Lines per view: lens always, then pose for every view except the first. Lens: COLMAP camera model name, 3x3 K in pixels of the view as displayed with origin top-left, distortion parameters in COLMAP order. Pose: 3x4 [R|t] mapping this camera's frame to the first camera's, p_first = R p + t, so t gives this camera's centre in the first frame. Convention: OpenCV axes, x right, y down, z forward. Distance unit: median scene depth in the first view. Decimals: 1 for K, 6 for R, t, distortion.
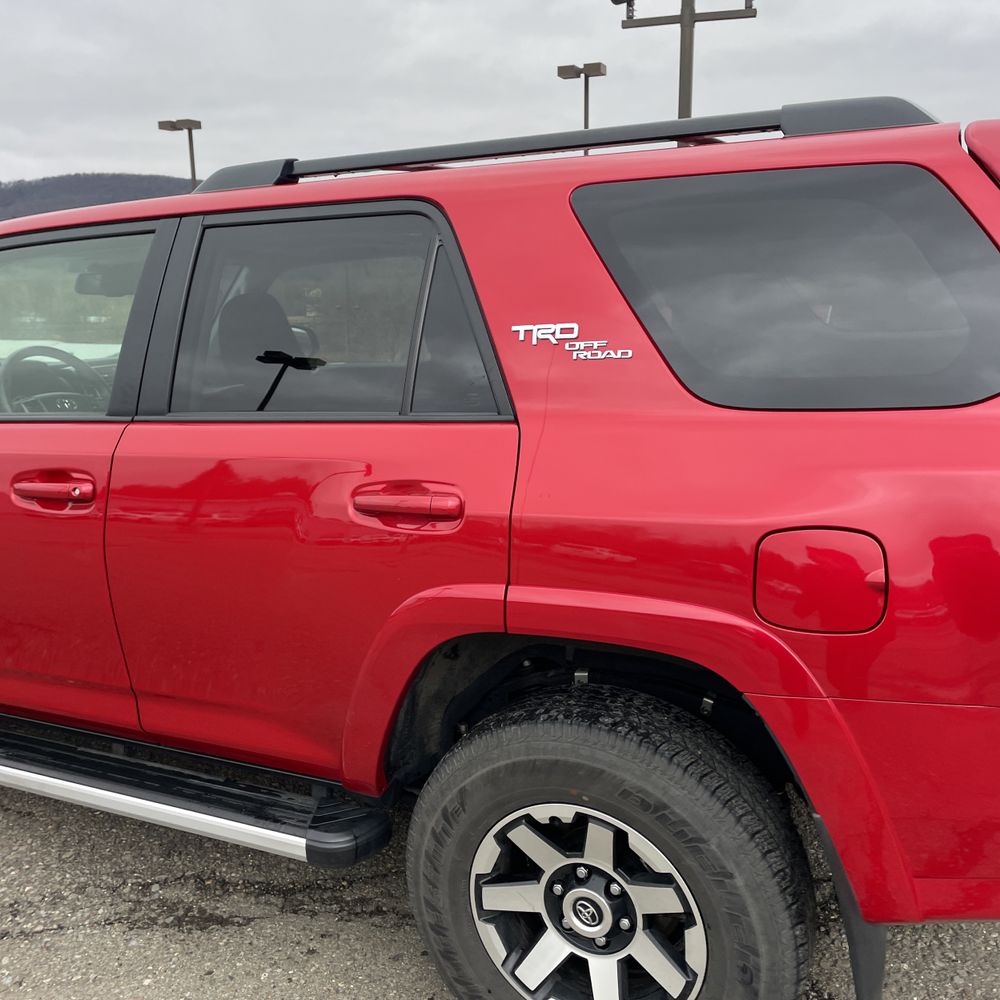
lens RADIAL K [[1004.3, 0, 492.7], [0, 1004.3, 499.0], [0, 0, 1]] dist [0.112714, -0.156534]
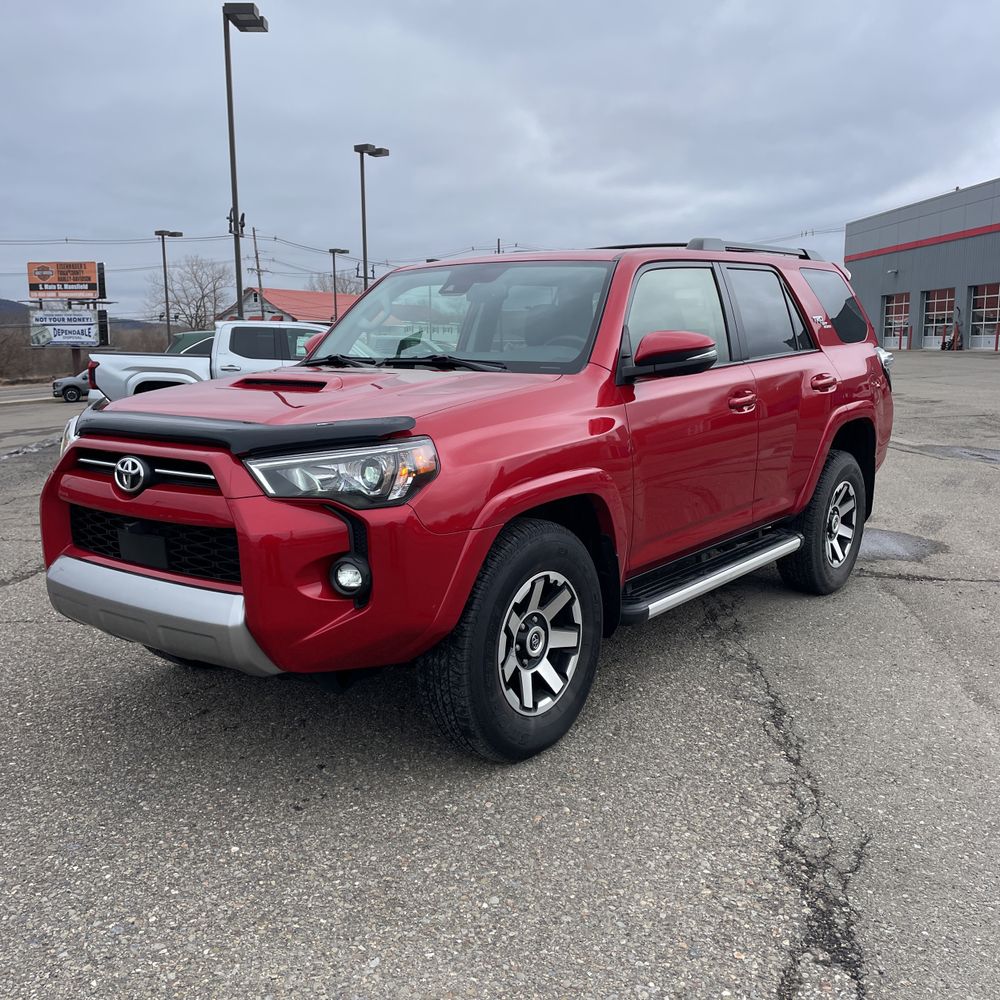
lens RADIAL K [[1009.4, 0, 496.6], [0, 1009.4, 501.4], [0, 0, 1]] dist [0.098026, -0.118413]
pose [[0.205502, -0.140873, 0.968465, -2.430183], [0.203919, 0.974029, 0.098412, -0.107666], [-0.957176, 0.177265, 0.228891, 1.062806]]
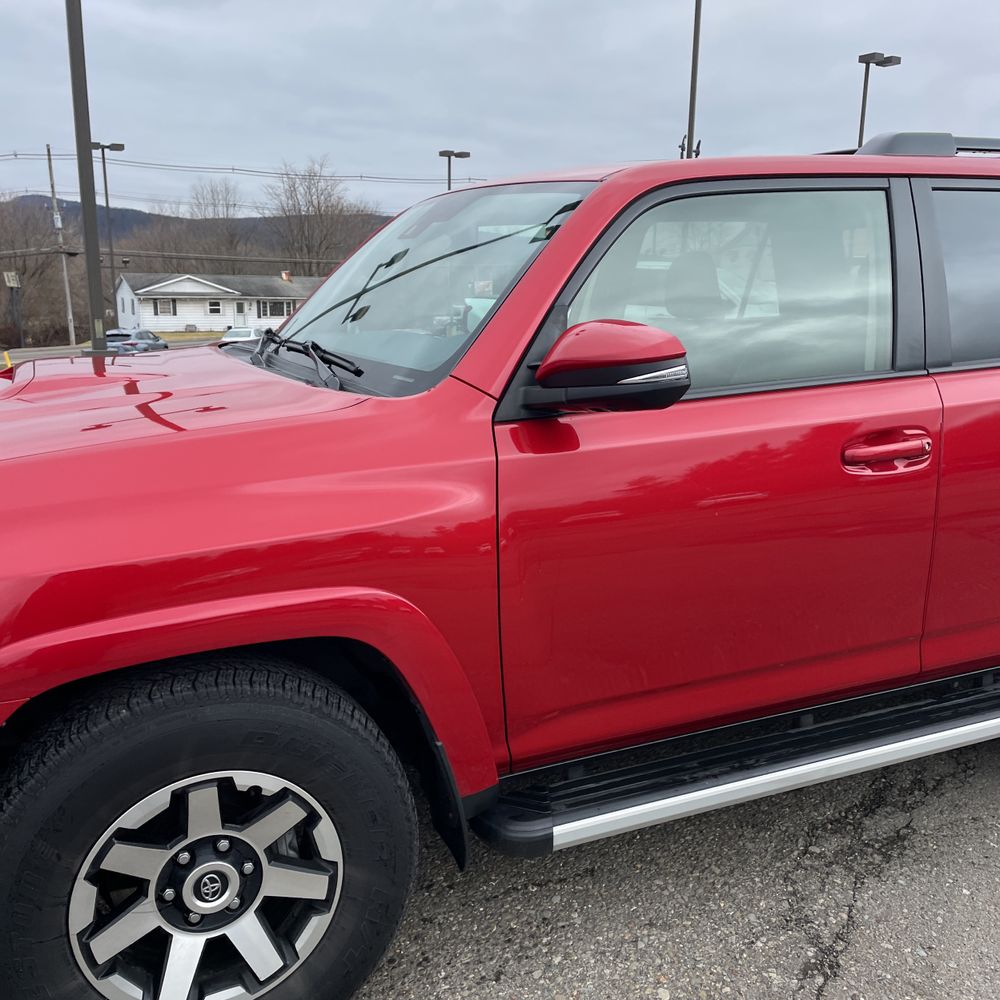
lens RADIAL K [[1010.6, 0, 497.9], [0, 1010.6, 508.2], [0, 0, 1]] dist [0.091094, -0.117172]
pose [[0.640155, -0.151285, 0.753203, -1.450898], [0.135941, 0.987254, 0.082758, -0.088189], [-0.756123, 0.049413, 0.652562, 0.662807]]
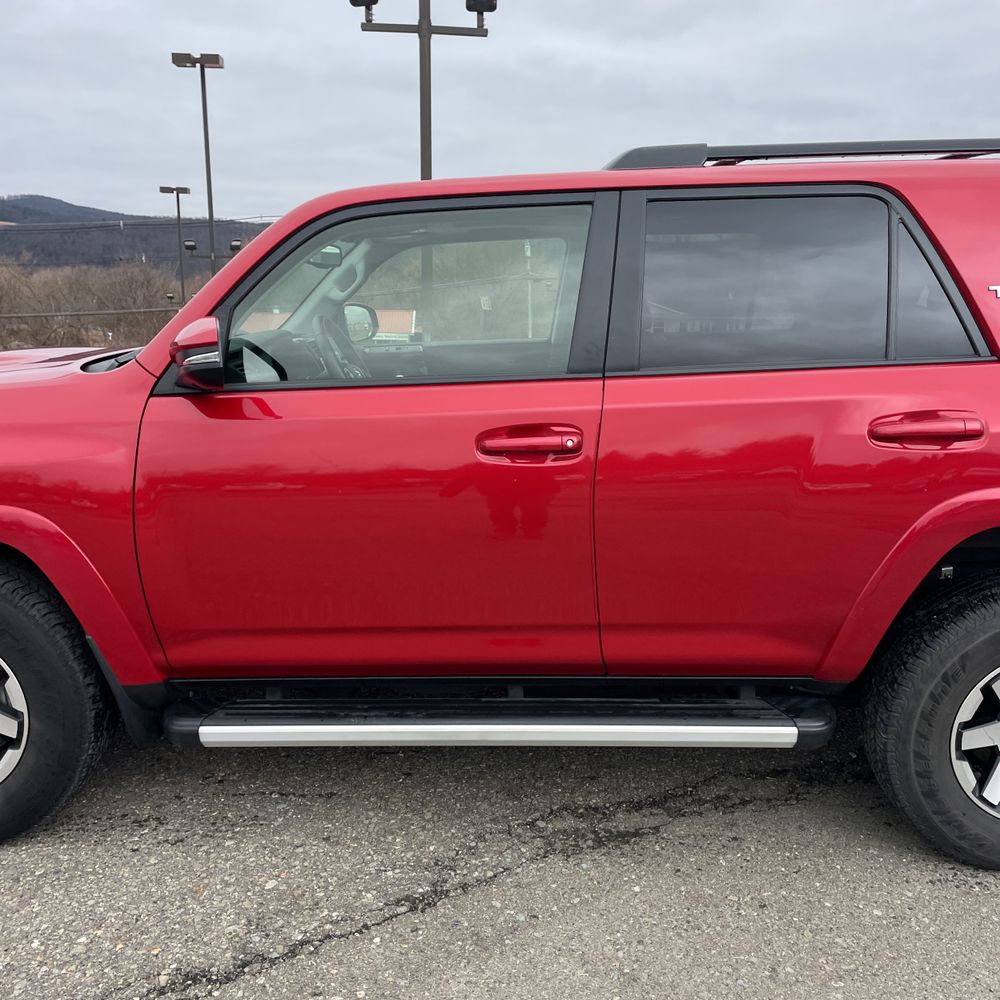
lens RADIAL K [[1009.4, 0, 496.6], [0, 1009.4, 501.4], [0, 0, 1]] dist [0.098026, -0.118413]
pose [[0.910056, -0.065018, 0.409353, -0.919541], [0.066011, 0.997750, 0.011721, 0.036724], [-0.409194, 0.016355, 0.912301, 0.059486]]
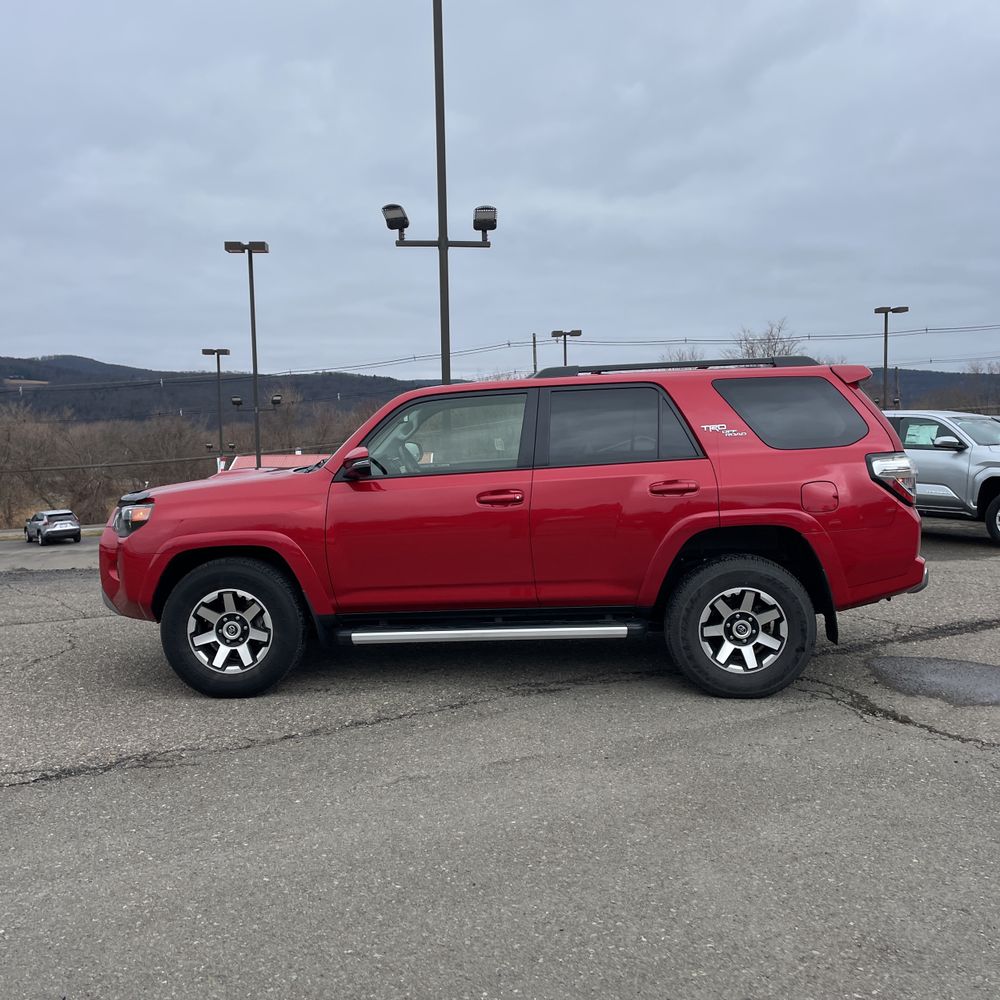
lens RADIAL K [[1024.6, 0, 487.8], [0, 1024.6, 504.3], [0, 0, 1]] dist [0.108495, -0.007314]
pose [[0.919574, -0.029502, 0.391807, -1.433175], [0.085037, 0.988487, -0.125151, 0.309302], [-0.383604, 0.148403, 0.911496, -1.199194]]
